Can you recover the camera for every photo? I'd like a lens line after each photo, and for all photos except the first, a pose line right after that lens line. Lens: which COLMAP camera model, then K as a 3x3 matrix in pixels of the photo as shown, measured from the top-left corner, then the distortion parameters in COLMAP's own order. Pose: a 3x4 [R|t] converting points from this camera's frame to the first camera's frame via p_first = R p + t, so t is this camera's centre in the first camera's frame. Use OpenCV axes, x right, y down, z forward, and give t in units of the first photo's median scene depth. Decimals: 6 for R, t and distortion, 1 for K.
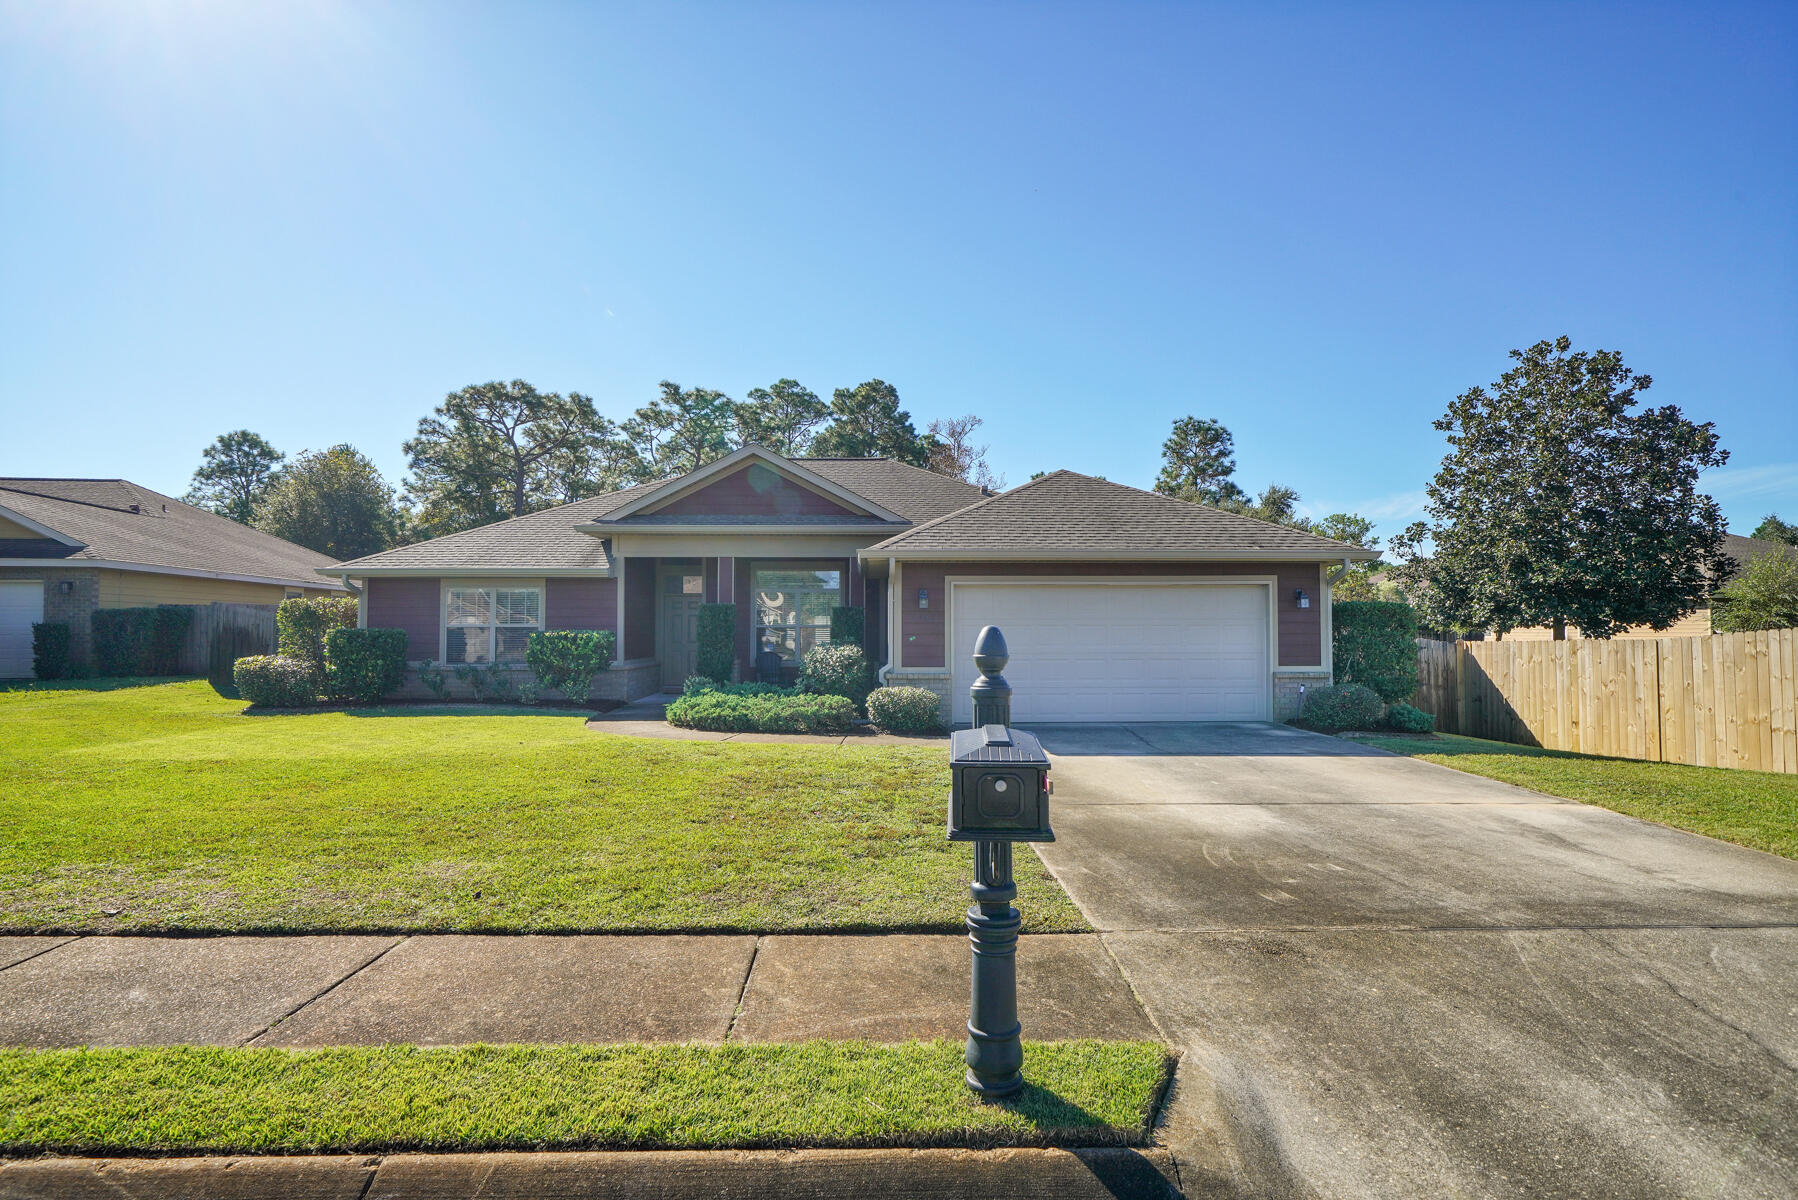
lens RADIAL K [[895.4, 0, 899.0], [0, 895.4, 600.0], [0, 0, 1]] dist [-0.000490, 0.001229]
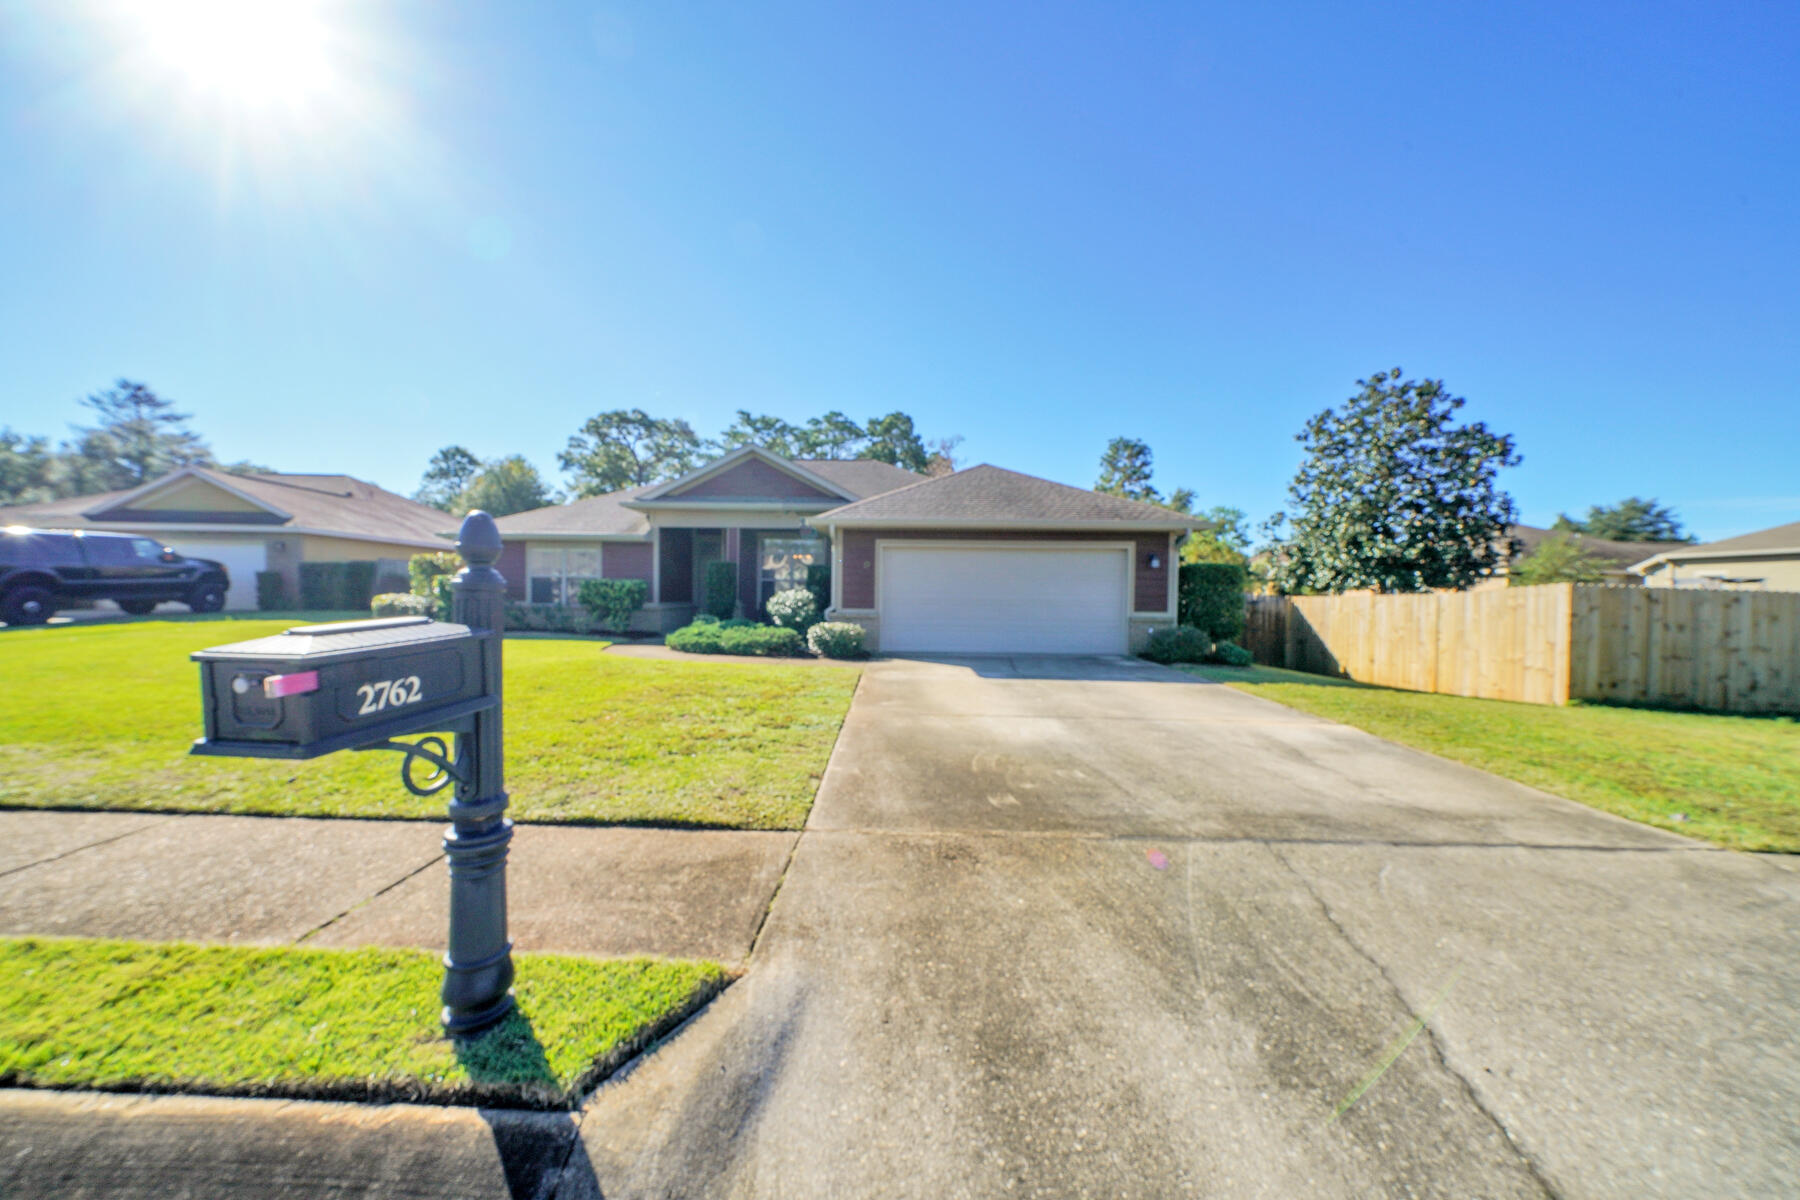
lens RADIAL K [[619.4, 0, 900.0], [0, 619.4, 600.0], [0, 0, 1]] dist [0.001699, -0.000085]
pose [[0.998715, 0.013987, -0.048705, 0.086639], [-0.011767, 0.998891, 0.045584, 0.013006], [0.049289, -0.044952, 0.997772, 0.062828]]
